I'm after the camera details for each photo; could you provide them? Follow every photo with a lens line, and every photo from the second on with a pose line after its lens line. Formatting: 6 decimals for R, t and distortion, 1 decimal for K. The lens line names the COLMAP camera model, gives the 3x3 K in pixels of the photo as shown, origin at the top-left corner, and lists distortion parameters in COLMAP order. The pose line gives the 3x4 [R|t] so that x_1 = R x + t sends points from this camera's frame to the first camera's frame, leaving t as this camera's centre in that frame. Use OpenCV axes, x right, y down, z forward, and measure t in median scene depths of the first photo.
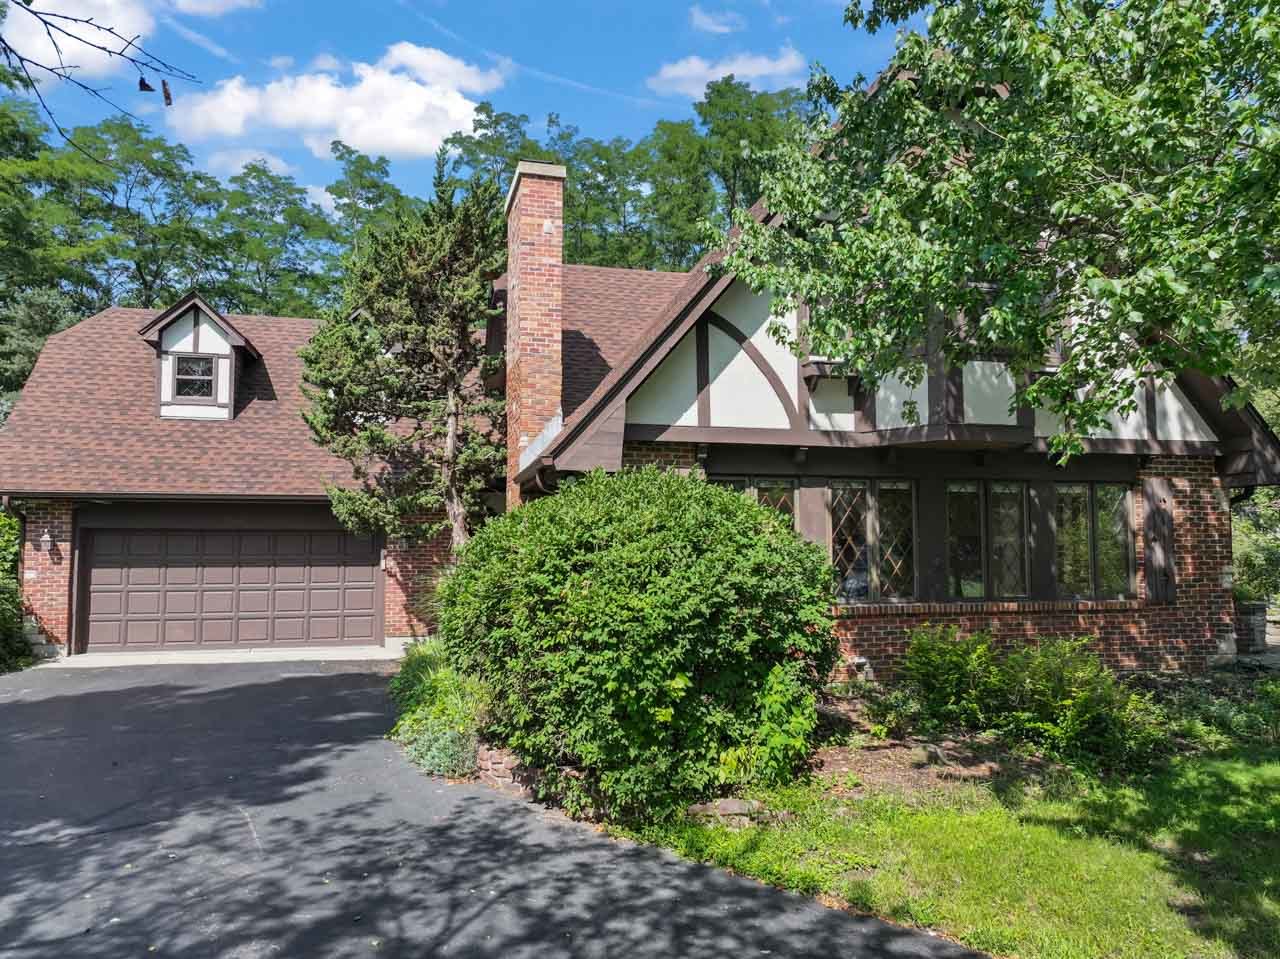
lens RADIAL K [[912.7, 0, 645.4], [0, 912.7, 492.6], [0, 0, 1]] dist [0.006688, 0.007957]
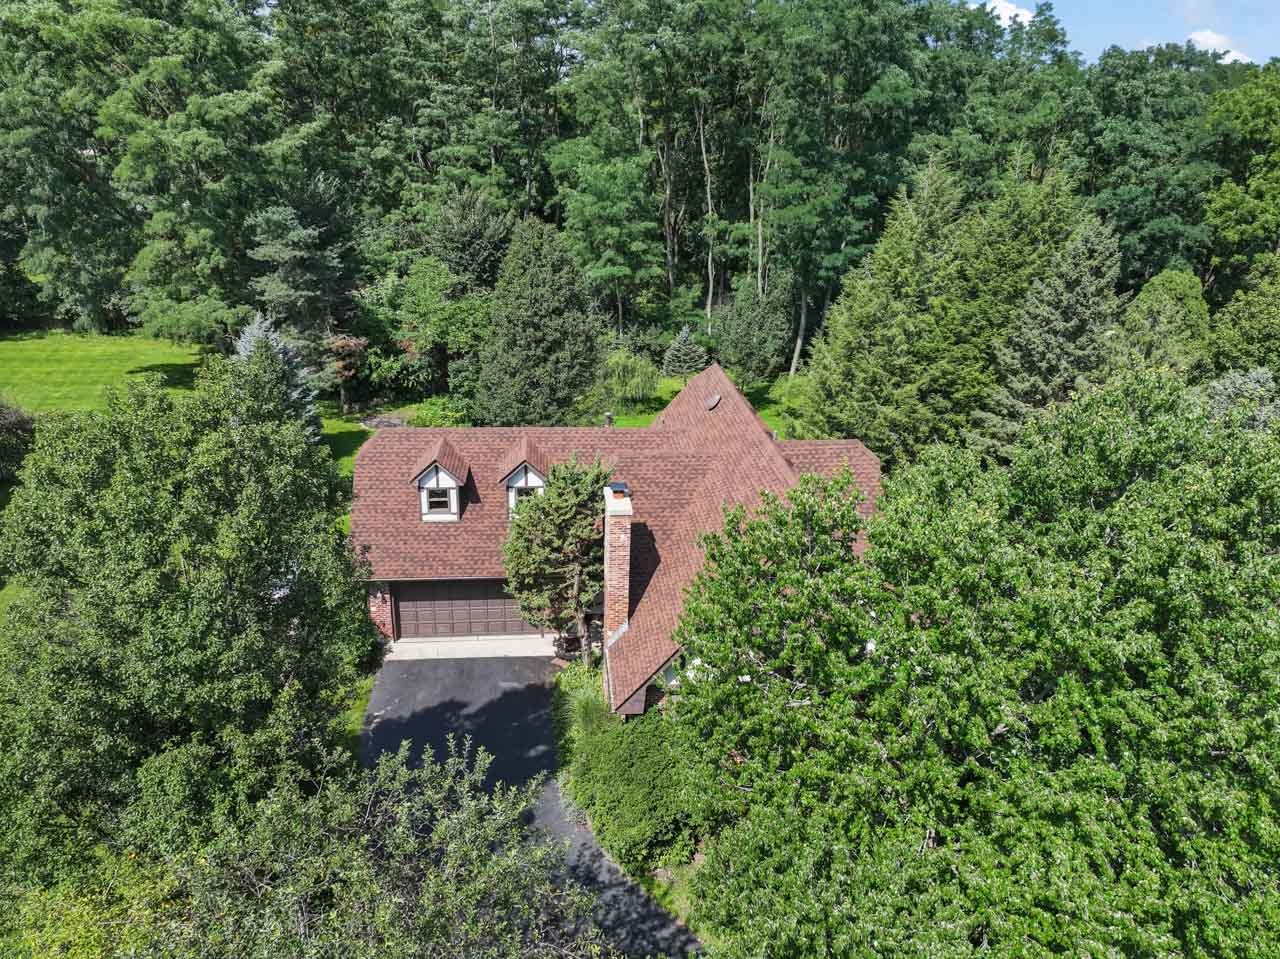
lens RADIAL K [[912.7, 0, 639.6], [0, 912.7, 465.9], [0, 0, 1]] dist [0.006688, 0.007957]
pose [[0.988814, 0.082467, -0.124281, 0.133222], [-0.024479, 0.911674, 0.410185, -1.034319], [0.147131, -0.402554, 0.903495, -0.604356]]
